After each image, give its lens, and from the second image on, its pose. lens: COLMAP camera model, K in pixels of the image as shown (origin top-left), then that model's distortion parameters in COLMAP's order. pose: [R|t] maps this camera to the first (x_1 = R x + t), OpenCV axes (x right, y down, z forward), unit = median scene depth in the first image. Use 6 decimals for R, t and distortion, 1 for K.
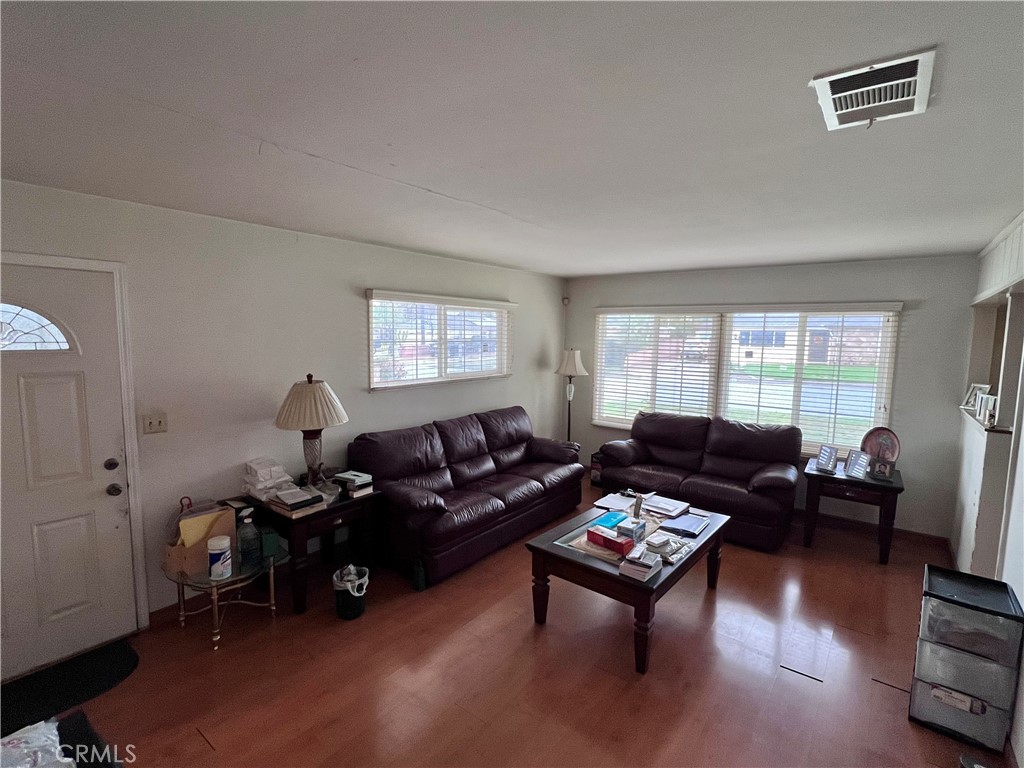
lens RADIAL K [[471.4, 0, 512.7], [0, 471.4, 384.0], [0, 0, 1]] dist [-0.015727, 0.000012]
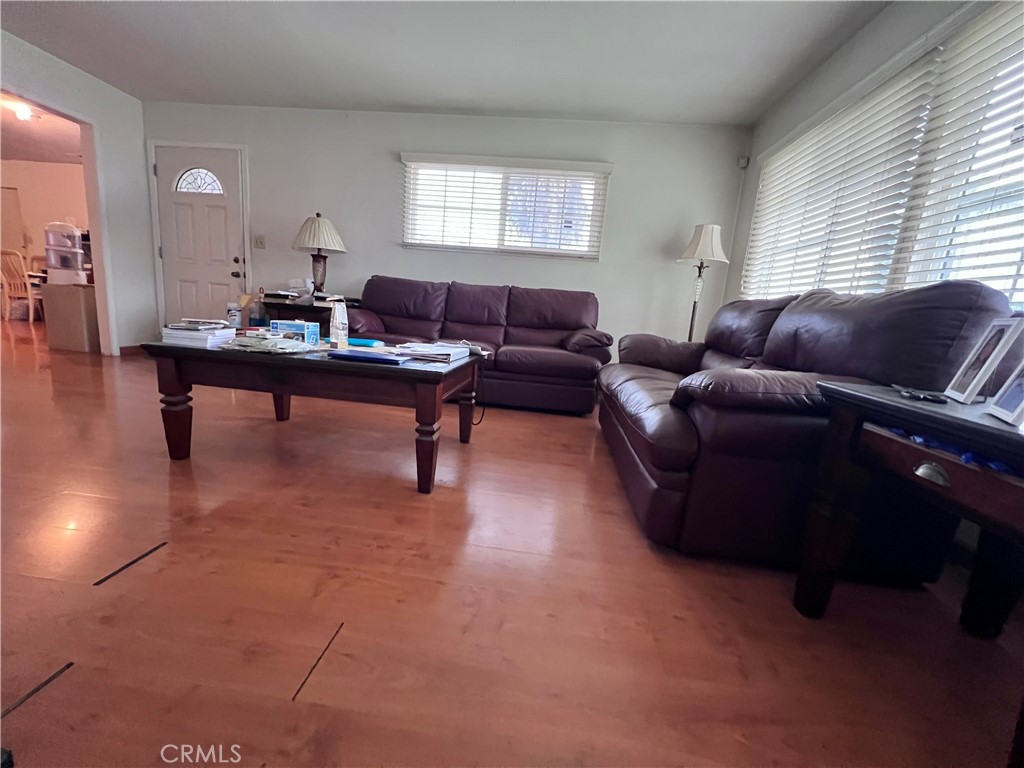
lens RADIAL K [[414.6, 0, 507.9], [0, 414.6, 381.2], [0, 0, 1]] dist [-0.004399, 0.002246]
pose [[0.536426, 0.184002, -0.823645, 1.113120], [-0.154580, 0.980854, 0.118447, 0.272388], [0.829670, 0.063781, 0.554599, 0.974068]]
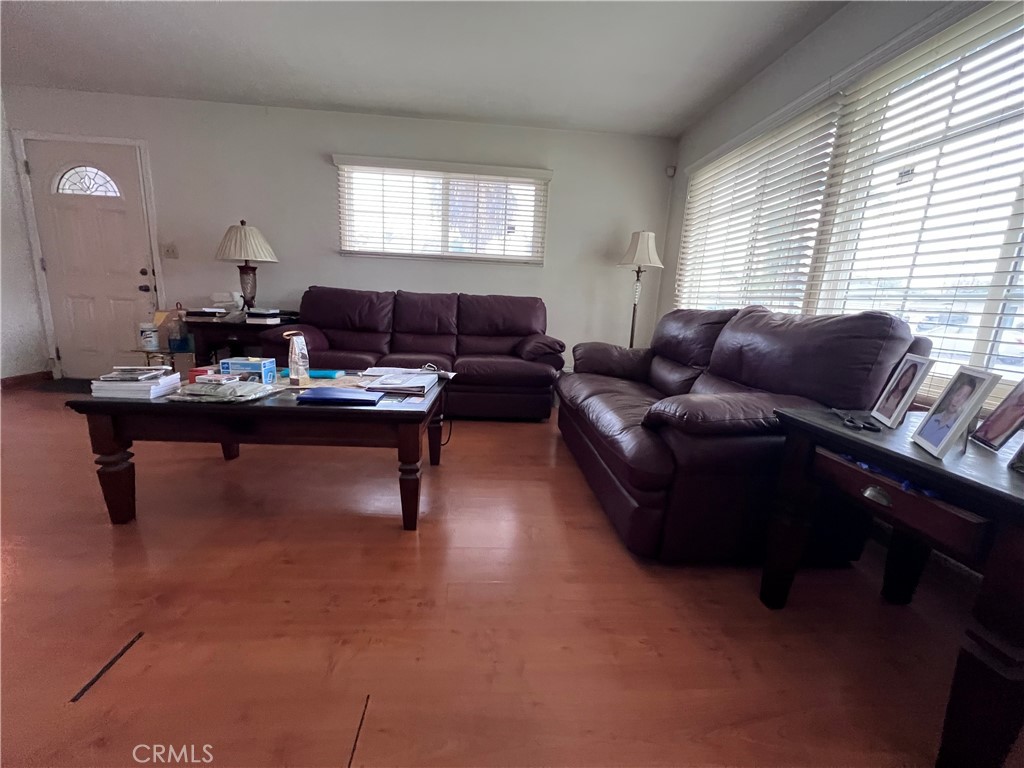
lens RADIAL K [[414.6, 0, 507.2], [0, 414.6, 380.8], [0, 0, 1]] dist [-0.004399, 0.002246]
pose [[0.671614, 0.171154, -0.720861, 1.064461], [-0.112851, 0.985231, 0.128781, 0.209419], [0.732256, -0.005141, 0.681010, 0.906076]]
